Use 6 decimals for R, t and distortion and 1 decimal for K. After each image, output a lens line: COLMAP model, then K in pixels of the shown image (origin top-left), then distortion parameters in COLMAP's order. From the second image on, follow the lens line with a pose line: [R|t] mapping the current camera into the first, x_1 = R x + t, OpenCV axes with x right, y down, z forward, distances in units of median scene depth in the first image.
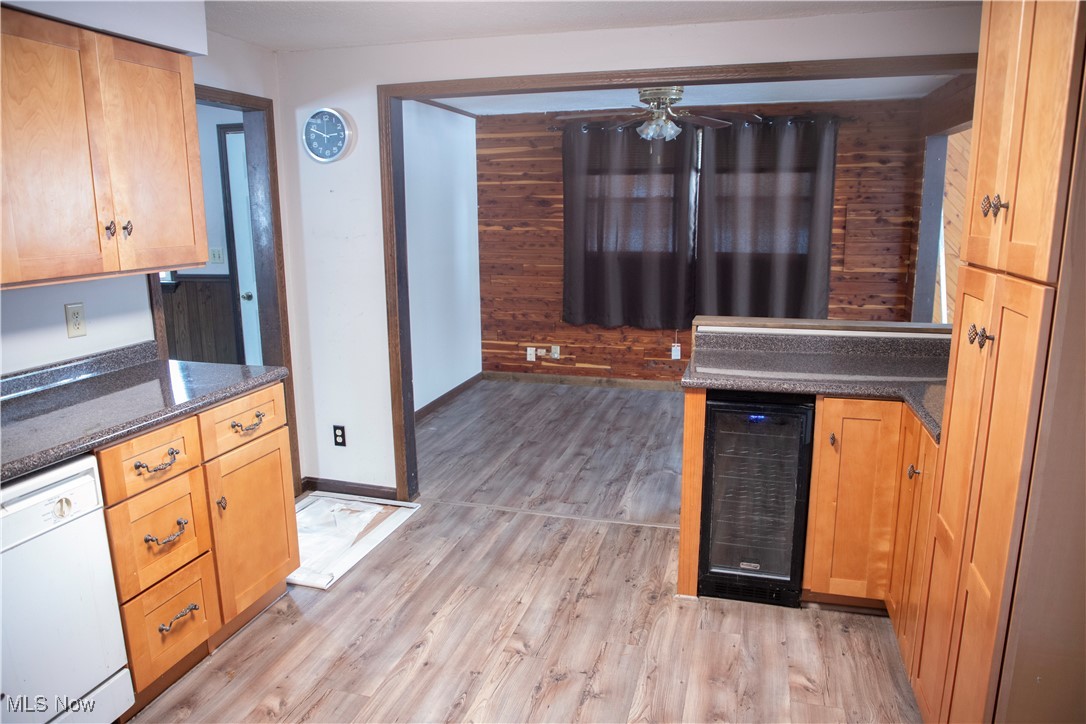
lens RADIAL K [[736.3, 0, 540.2], [0, 736.3, 357.5], [0, 0, 1]] dist [-0.088924, 0.056891]
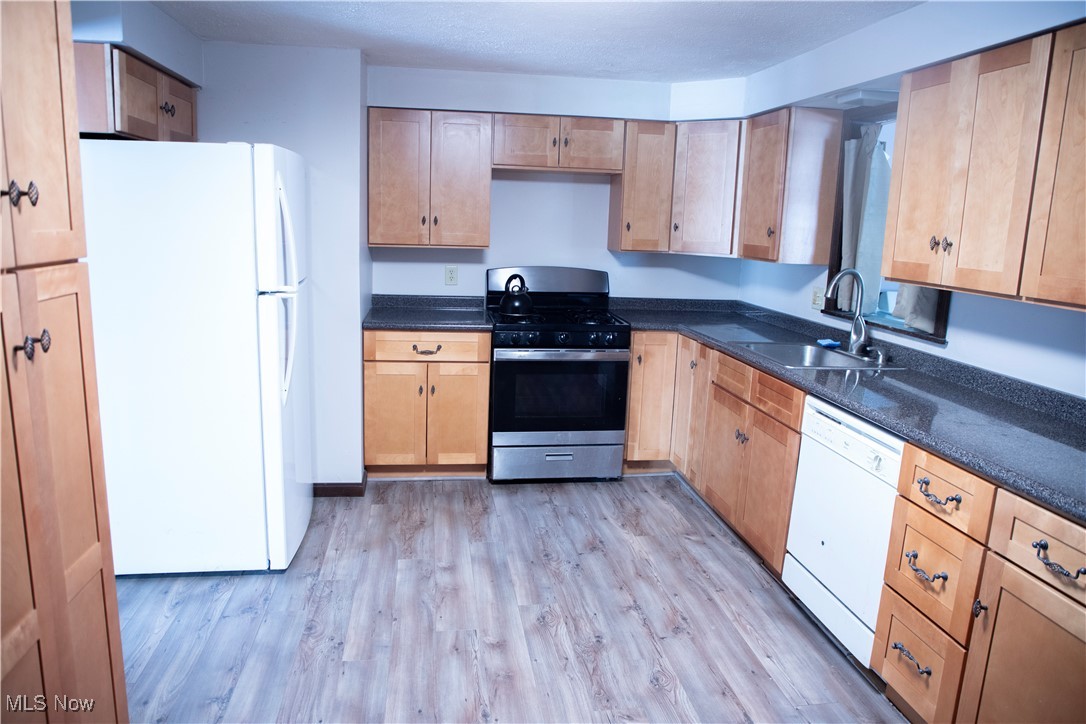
lens RADIAL K [[736.3, 0, 540.2], [0, 736.3, 357.5], [0, 0, 1]] dist [-0.088924, 0.056891]
pose [[-0.909941, 0.052686, -0.411379, 0.242527], [-0.111214, 0.924574, 0.364409, -0.230550], [0.399549, 0.377341, -0.835448, 1.149302]]
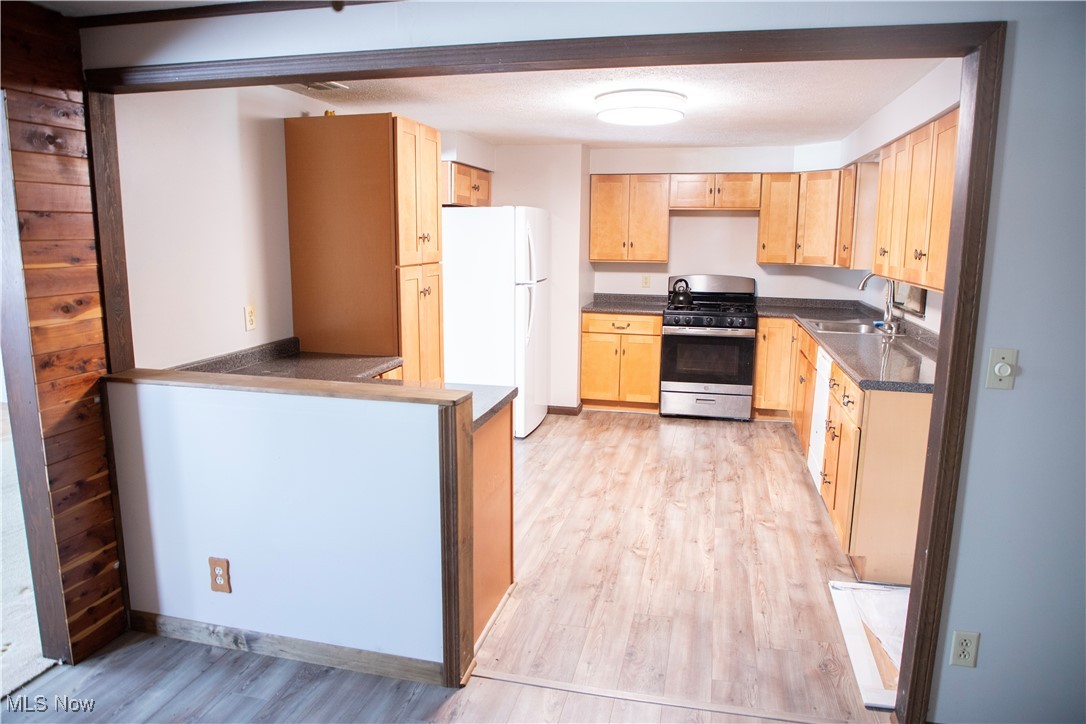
lens RADIAL K [[736.3, 0, 540.2], [0, 736.3, 357.5], [0, 0, 1]] dist [-0.088924, 0.056891]
pose [[-0.999024, 0.004953, -0.043895, 0.200976], [-0.011117, 0.933515, 0.358366, -0.413797], [0.042751, 0.358504, -0.932549, 1.984374]]
